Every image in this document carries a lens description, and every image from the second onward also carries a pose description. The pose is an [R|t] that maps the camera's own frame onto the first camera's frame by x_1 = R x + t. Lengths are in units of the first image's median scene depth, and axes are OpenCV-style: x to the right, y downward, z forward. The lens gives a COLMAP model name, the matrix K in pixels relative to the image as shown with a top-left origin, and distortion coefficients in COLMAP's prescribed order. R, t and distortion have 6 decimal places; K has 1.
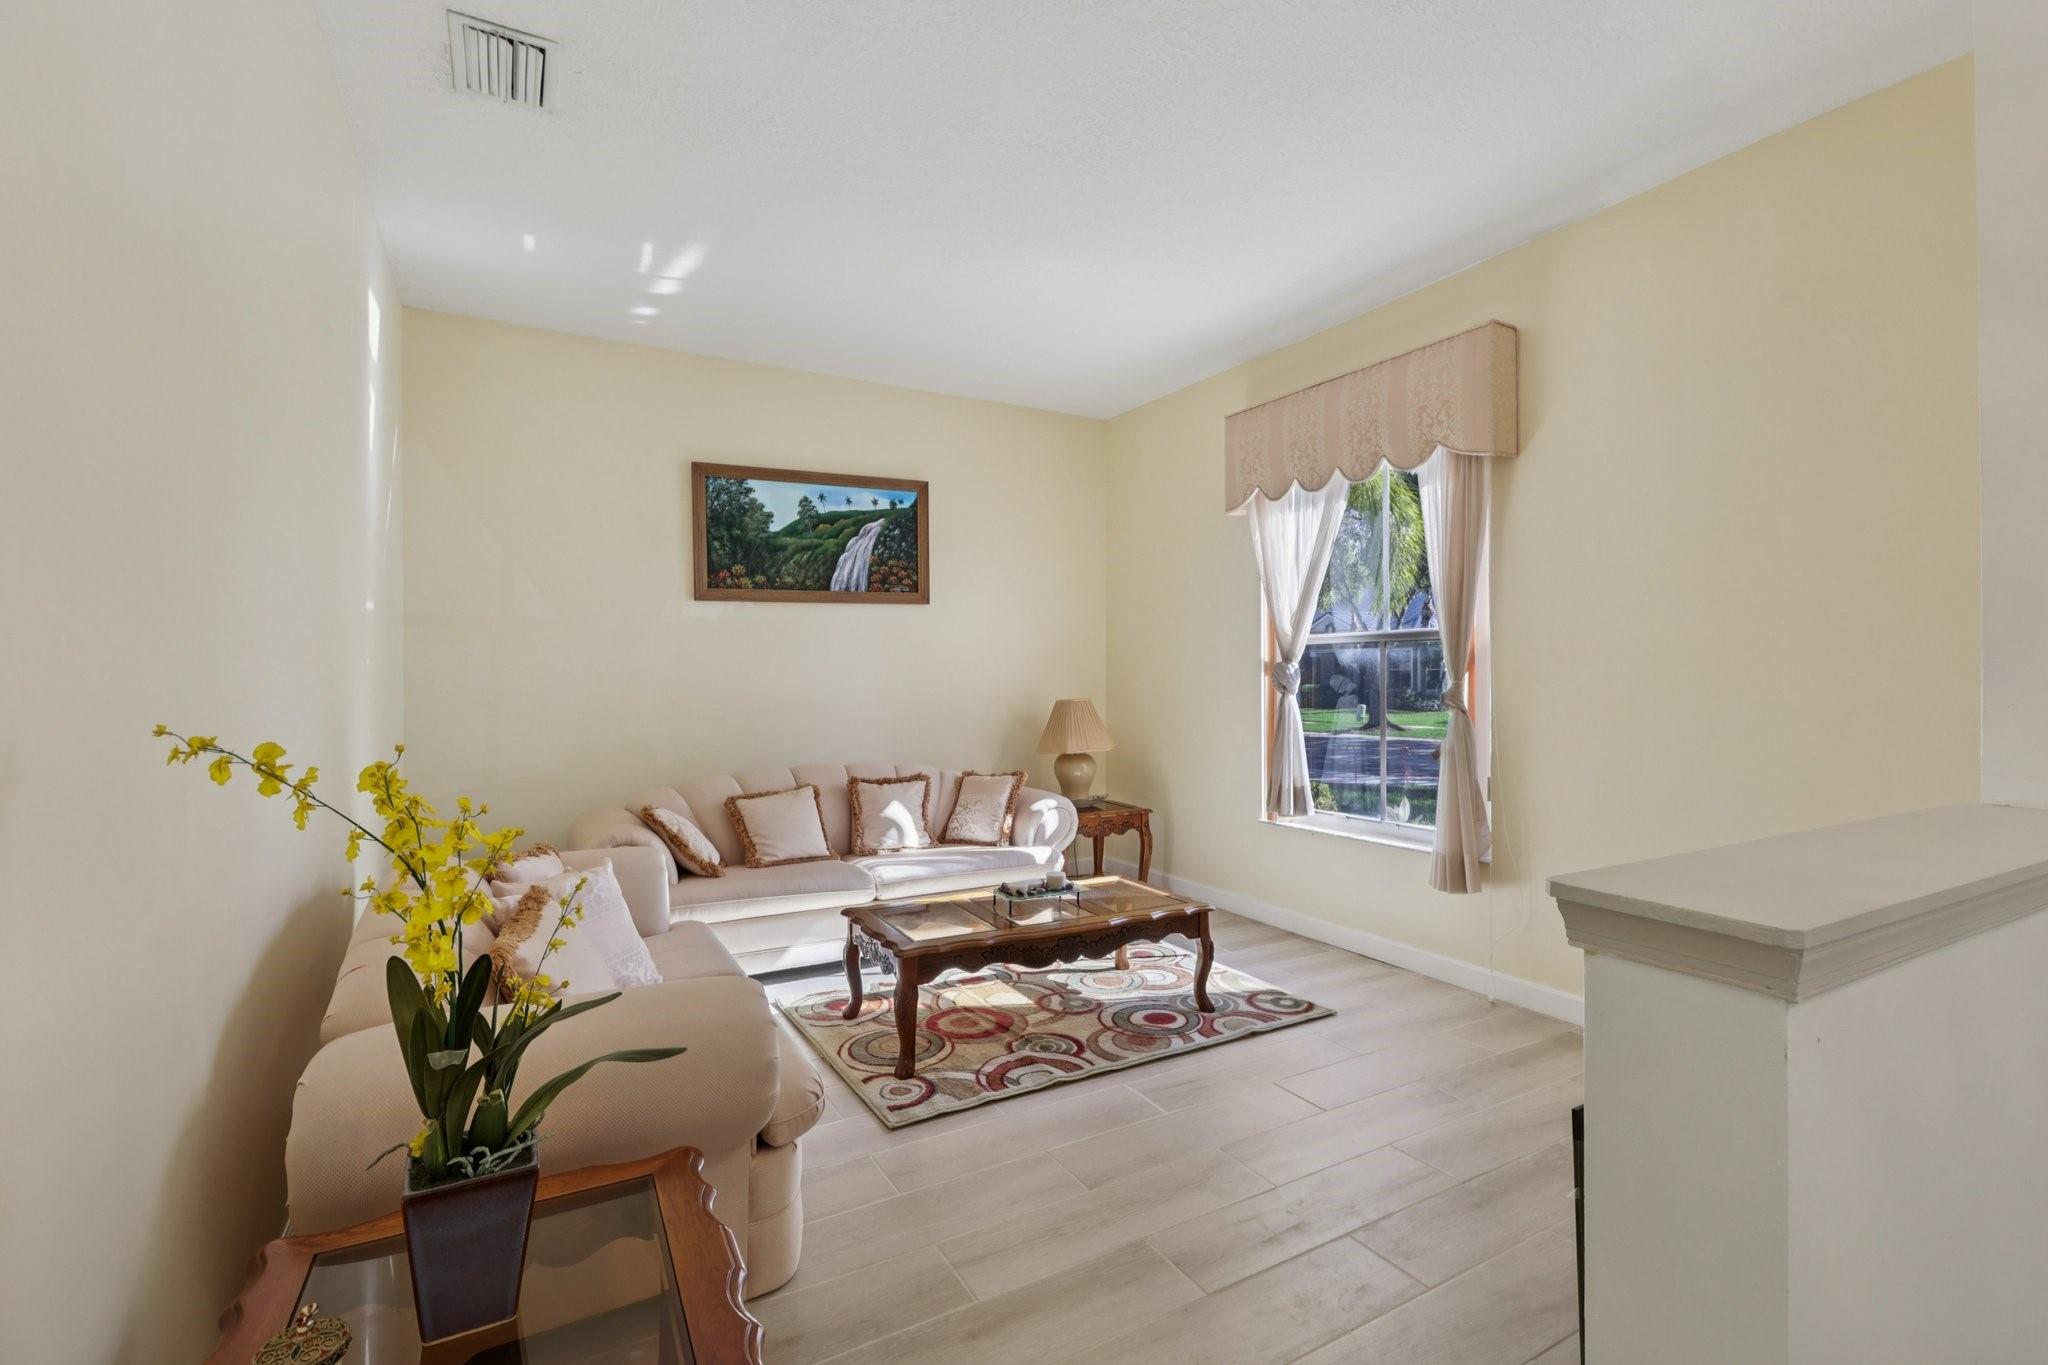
lens RADIAL K [[918.2, 0, 1004.5], [0, 918.2, 676.5], [0, 0, 1]] dist [-0.003918, 0.002473]
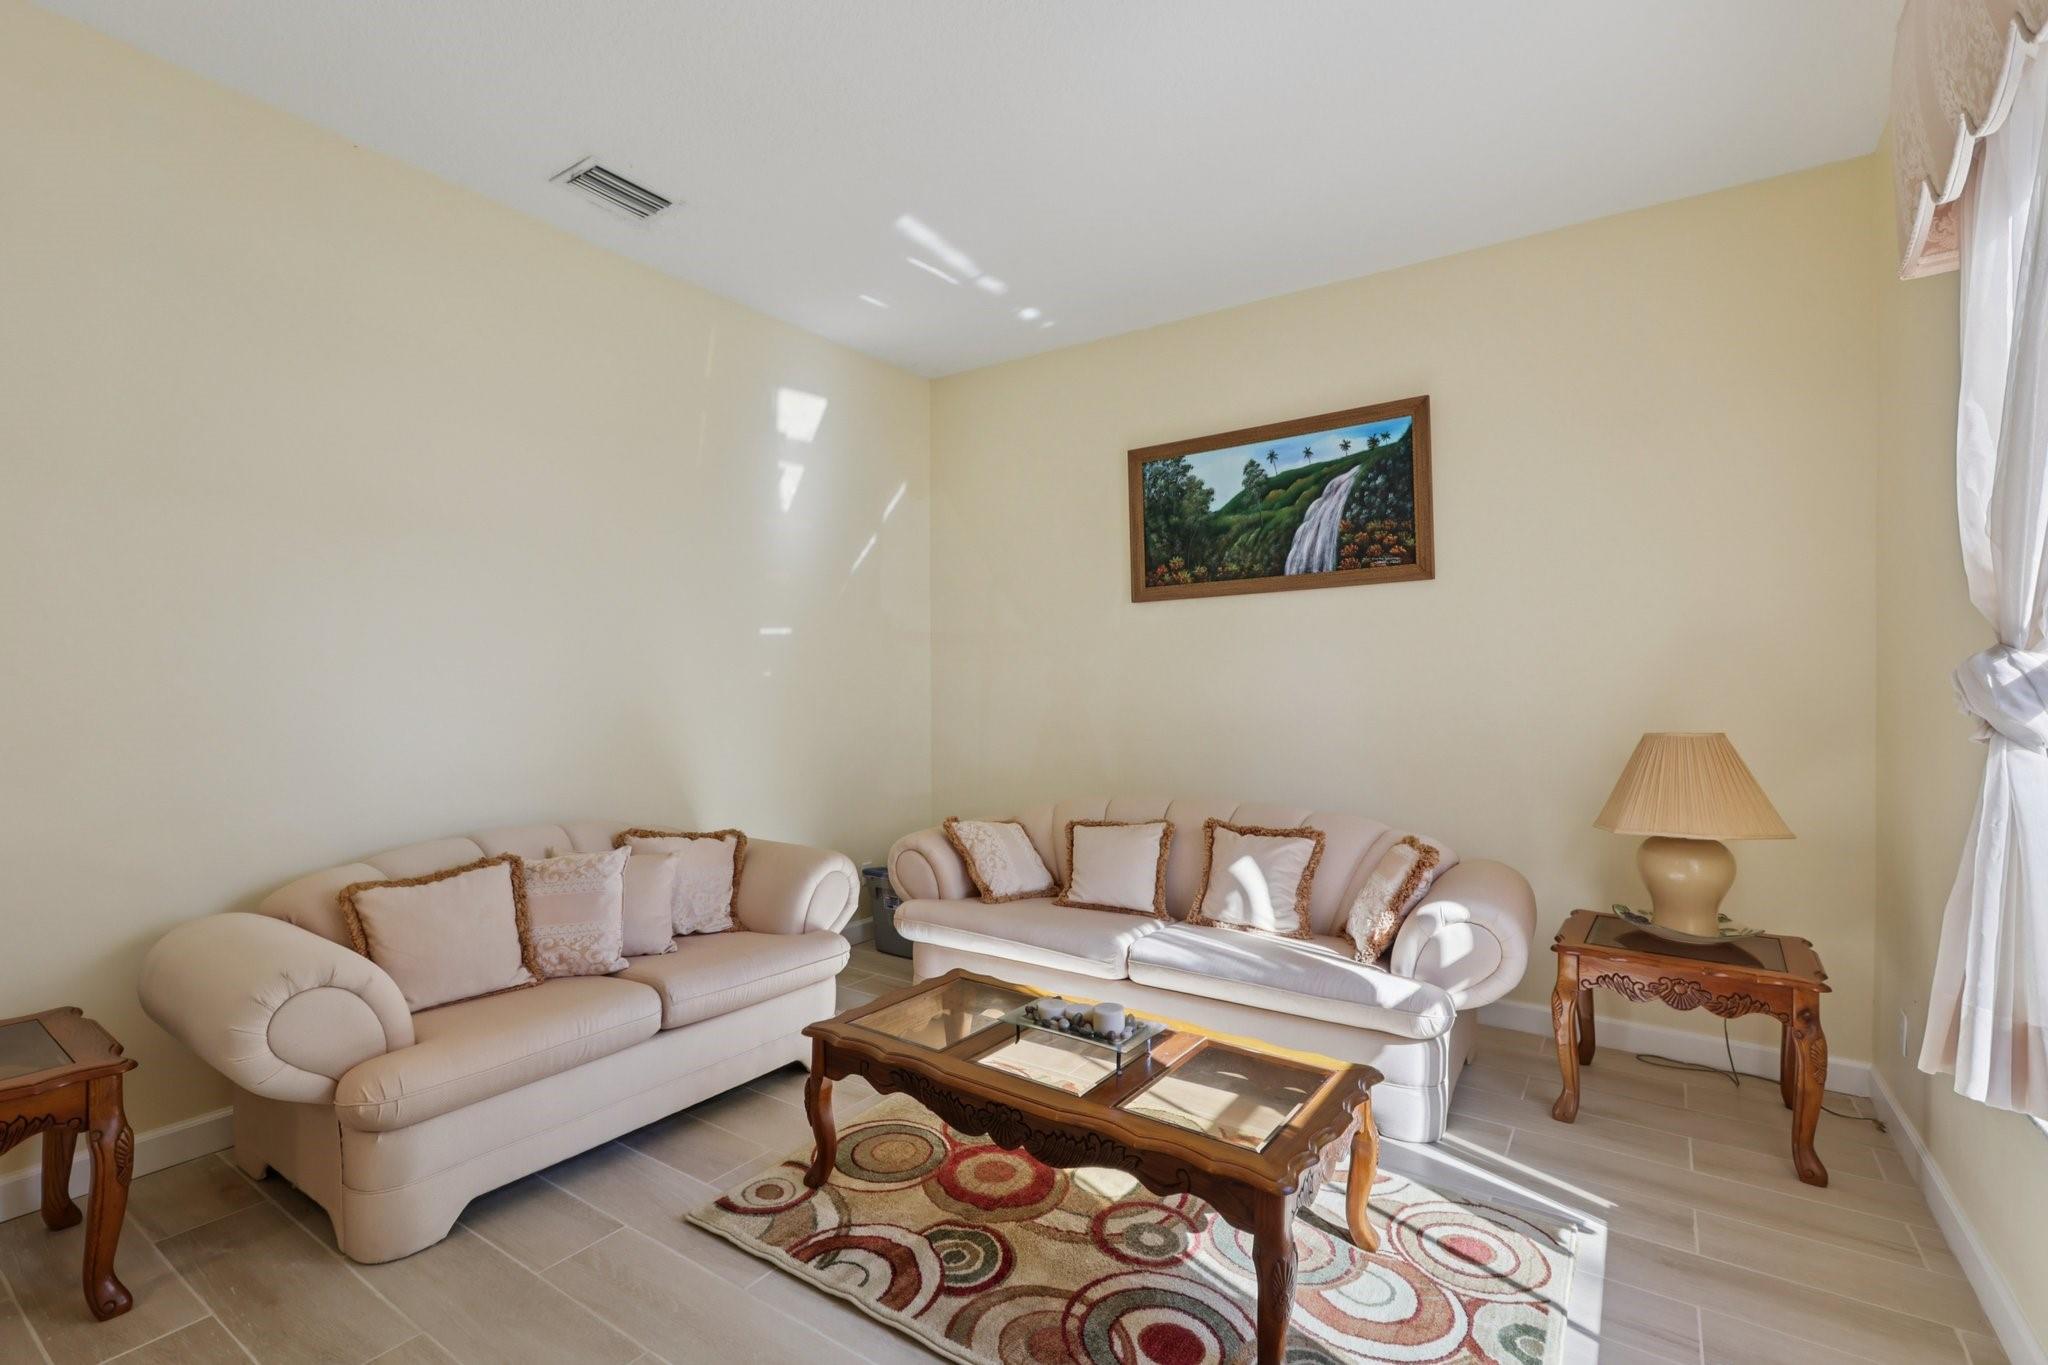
lens RADIAL K [[918.2, 0, 1016.2], [0, 918.2, 683.7], [0, 0, 1]] dist [-0.003918, 0.002473]
pose [[0.453509, -0.000841, -0.891251, 0.399064], [-0.006795, 0.999967, -0.004401, 0.002030], [0.891226, 0.008052, 0.453489, 0.462677]]
